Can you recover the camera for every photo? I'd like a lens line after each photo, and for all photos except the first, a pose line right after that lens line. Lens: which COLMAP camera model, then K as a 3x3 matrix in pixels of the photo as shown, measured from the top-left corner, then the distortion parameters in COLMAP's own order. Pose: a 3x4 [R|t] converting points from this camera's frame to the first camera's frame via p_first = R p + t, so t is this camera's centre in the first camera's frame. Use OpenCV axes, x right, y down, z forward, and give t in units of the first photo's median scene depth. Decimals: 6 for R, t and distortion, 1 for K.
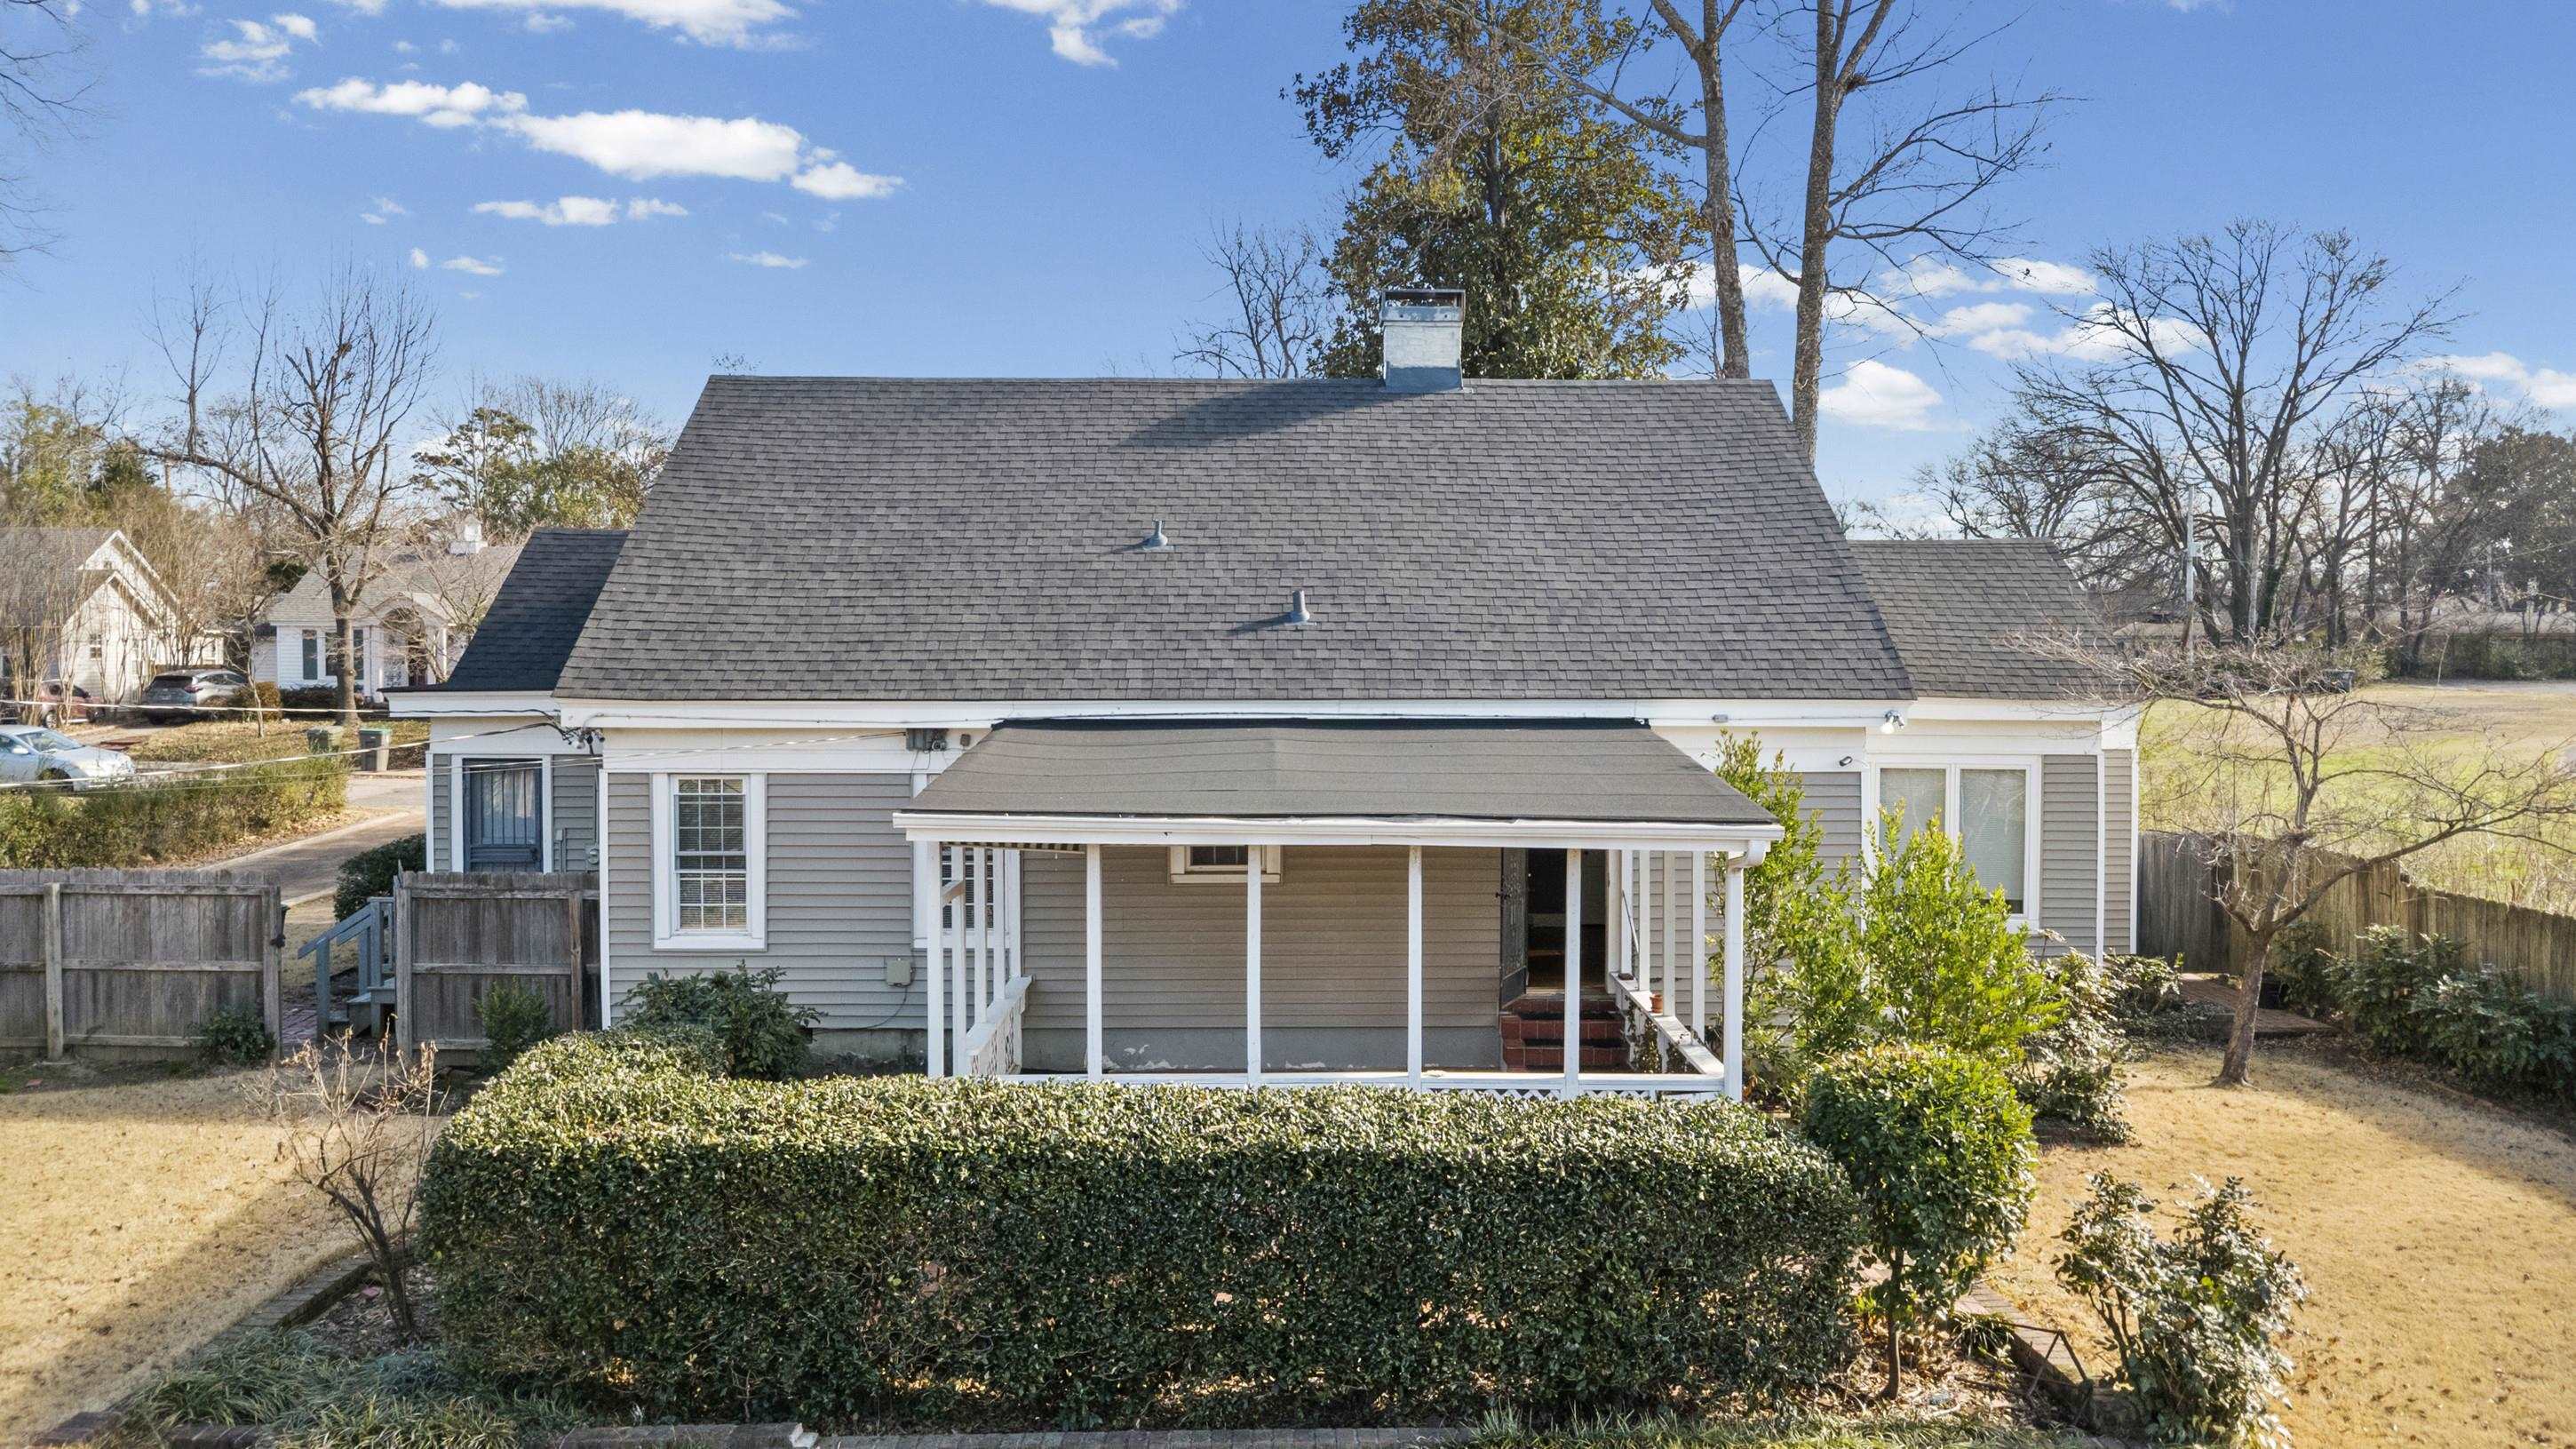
lens RADIAL K [[1812.4, 0, 1292.2], [0, 1812.4, 729.8], [0, 0, 1]] dist [0.013351, 0.002079]
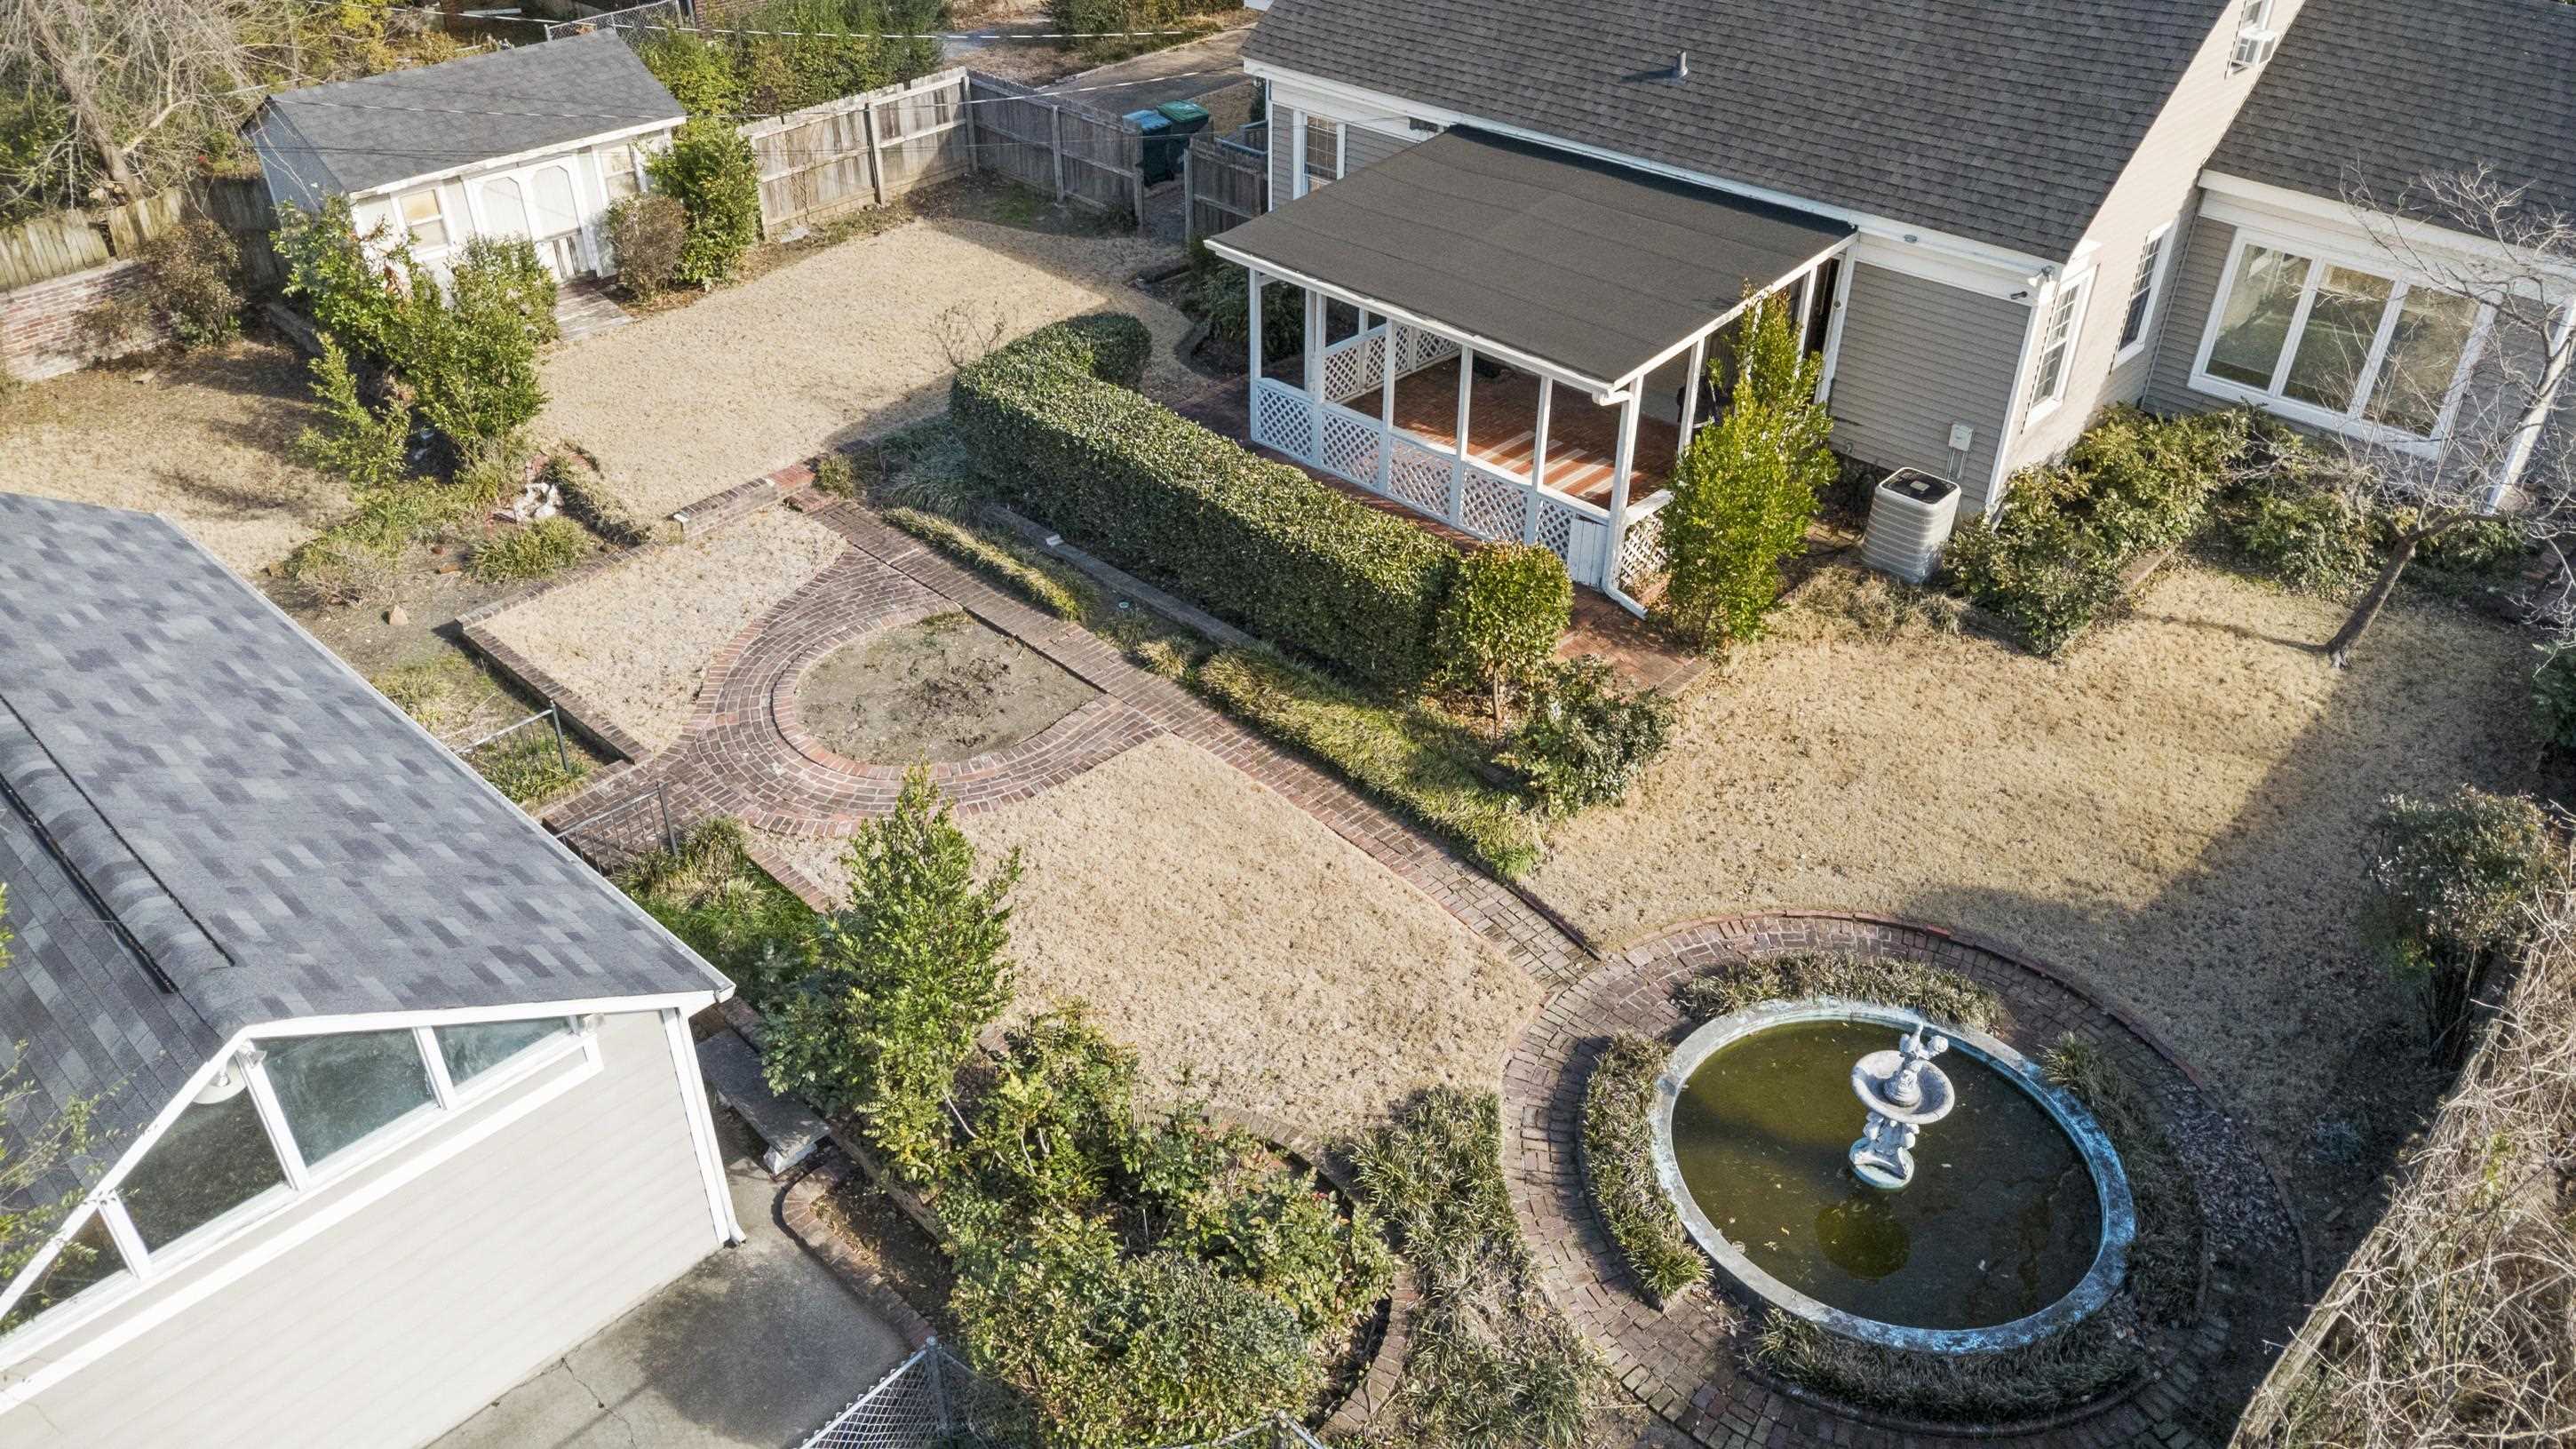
lens RADIAL K [[1812.4, 0, 1288.2], [0, 1812.4, 724.2], [0, 0, 1]] dist [0.013351, 0.002079]
pose [[0.731161, 0.389643, -0.559984, 0.751430], [0.004313, 0.818188, 0.574935, -0.453756], [0.682192, -0.422785, 0.596546, -0.187699]]
